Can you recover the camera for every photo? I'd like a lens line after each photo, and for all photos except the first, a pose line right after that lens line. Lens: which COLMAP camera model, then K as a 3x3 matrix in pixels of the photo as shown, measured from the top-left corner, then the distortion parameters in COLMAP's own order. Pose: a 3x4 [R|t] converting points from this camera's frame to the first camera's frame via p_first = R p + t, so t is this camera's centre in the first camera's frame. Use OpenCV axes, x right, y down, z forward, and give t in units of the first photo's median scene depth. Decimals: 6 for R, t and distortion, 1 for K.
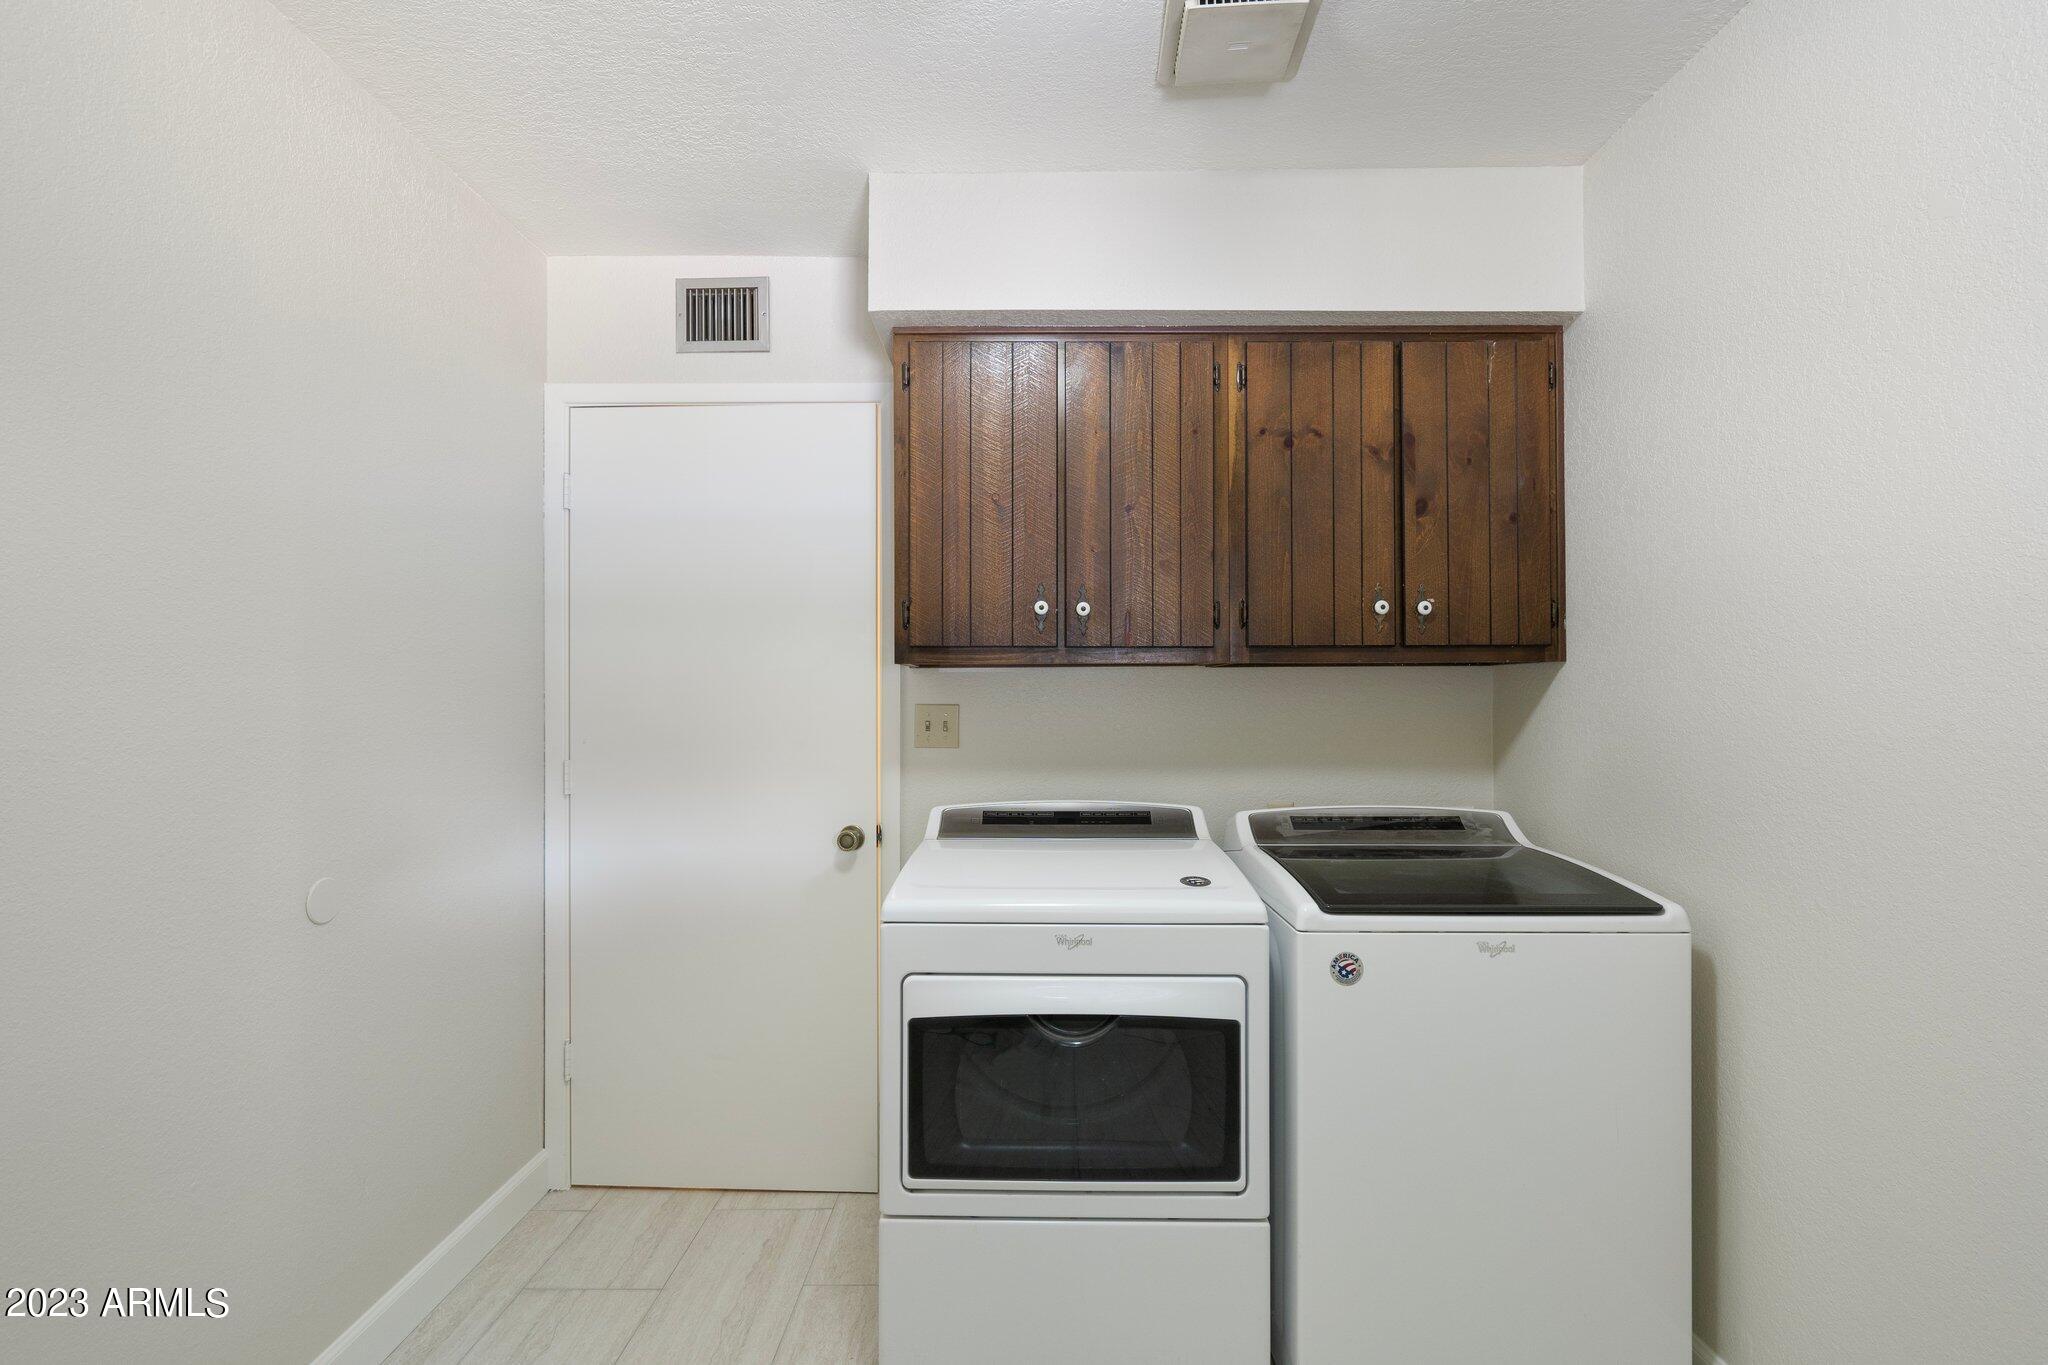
lens RADIAL K [[941.1, 0, 1022.8], [0, 941.1, 692.2], [0, 0, 1]] dist [-0.004325, 0.002330]
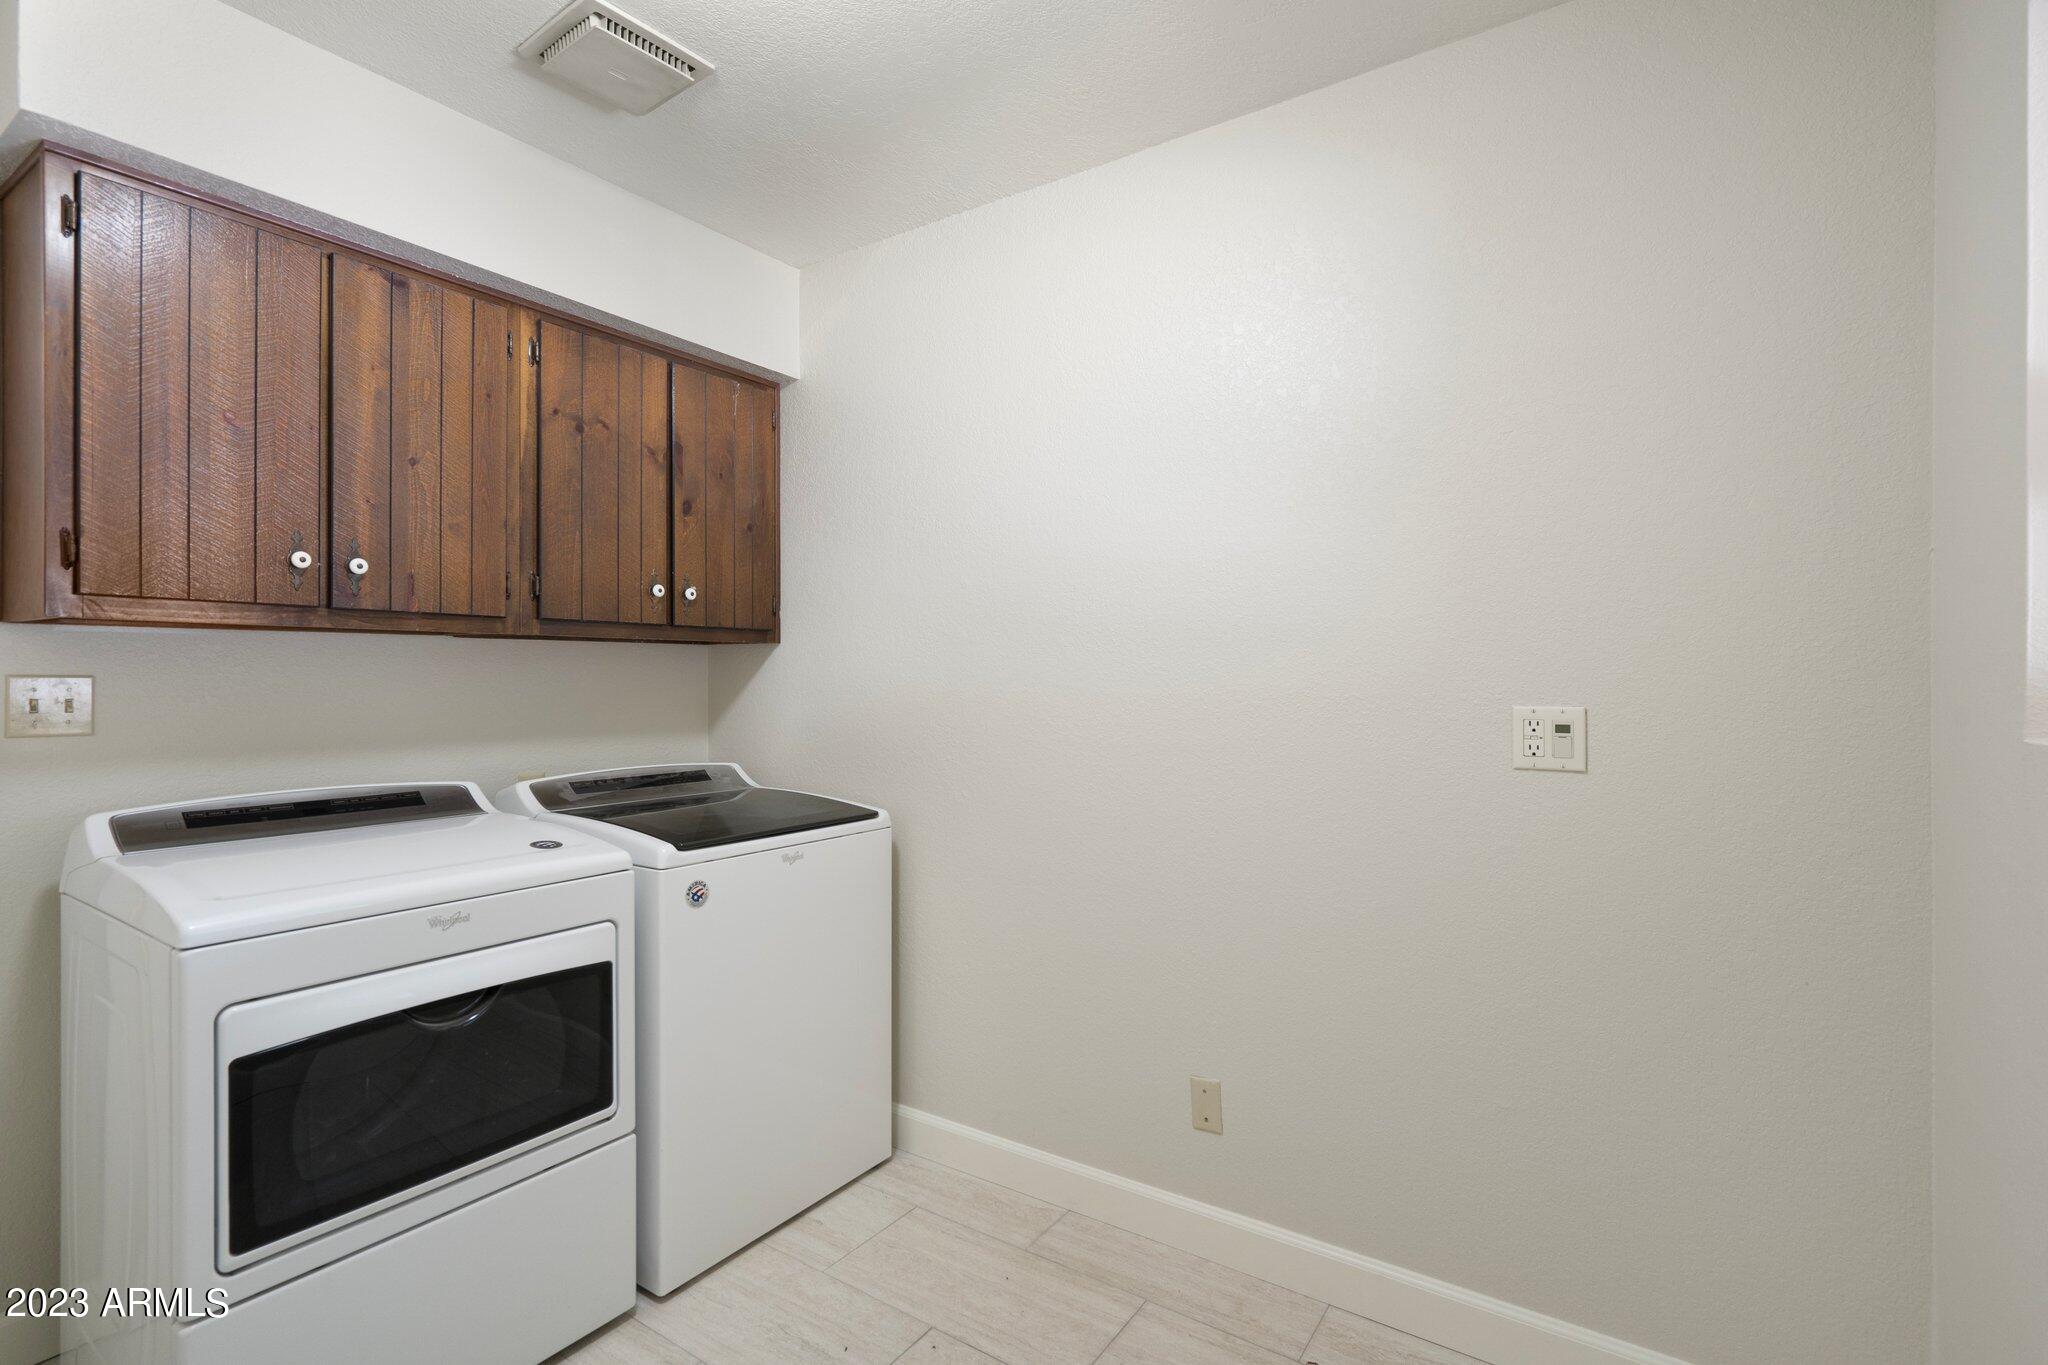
lens RADIAL K [[941.1, 0, 1039.8], [0, 941.1, 678.0], [0, 0, 1]] dist [-0.004325, 0.002330]
pose [[0.550104, 0.000855, 0.835096, -0.315622], [-0.007090, 0.999968, 0.003647, 0.008326], [-0.835066, -0.007927, 0.550093, -0.015949]]
